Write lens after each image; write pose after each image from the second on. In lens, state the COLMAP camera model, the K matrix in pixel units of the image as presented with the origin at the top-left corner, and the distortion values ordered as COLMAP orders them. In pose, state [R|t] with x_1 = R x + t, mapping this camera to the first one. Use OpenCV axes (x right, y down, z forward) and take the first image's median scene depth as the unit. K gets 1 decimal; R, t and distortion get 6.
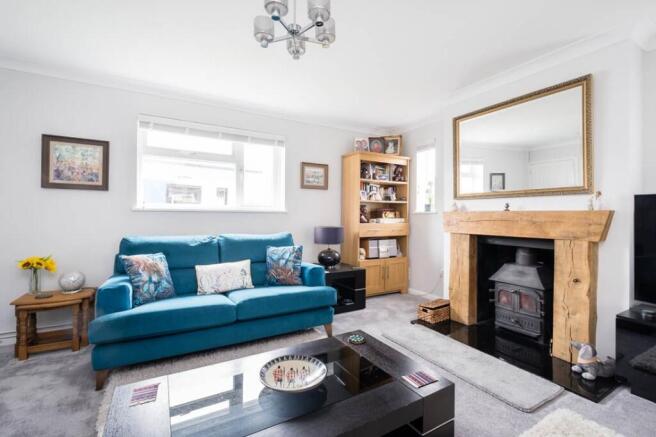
lens RADIAL K [[290.6, 0, 332.8], [0, 290.6, 214.2], [0, 0, 1]] dist [-0.004785, -0.000398]
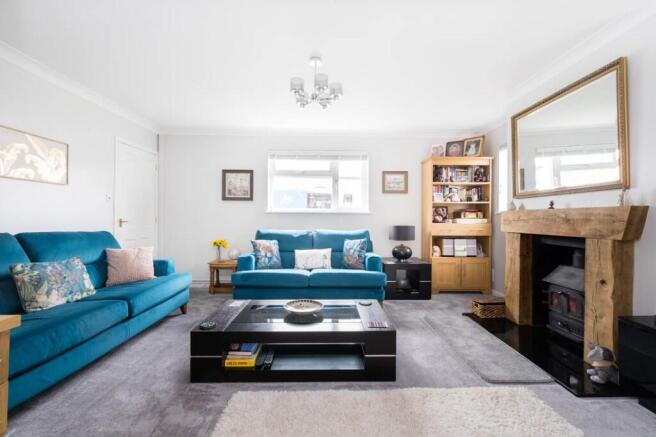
lens RADIAL K [[290.6, 0, 330.7], [0, 290.6, 218.9], [0, 0, 1]] dist [-0.004785, -0.000398]
pose [[0.867325, -0.000312, -0.497743, 0.400382], [0.001484, 0.999997, 0.001960, 0.016821], [0.497741, -0.002438, 0.867322, -0.181978]]
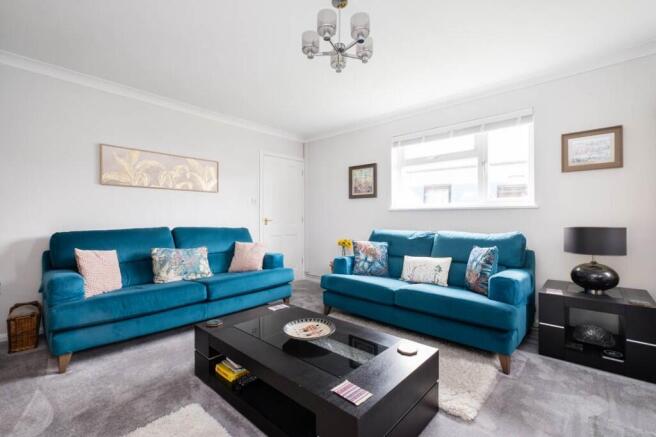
lens RADIAL K [[290.6, 0, 320.4], [0, 290.6, 219.0], [0, 0, 1]] dist [-0.004785, -0.000398]
pose [[0.283265, -0.006873, -0.959017, 0.528674], [0.004359, 0.999973, -0.005879, 0.033500], [0.959032, -0.002515, 0.283287, 0.327237]]
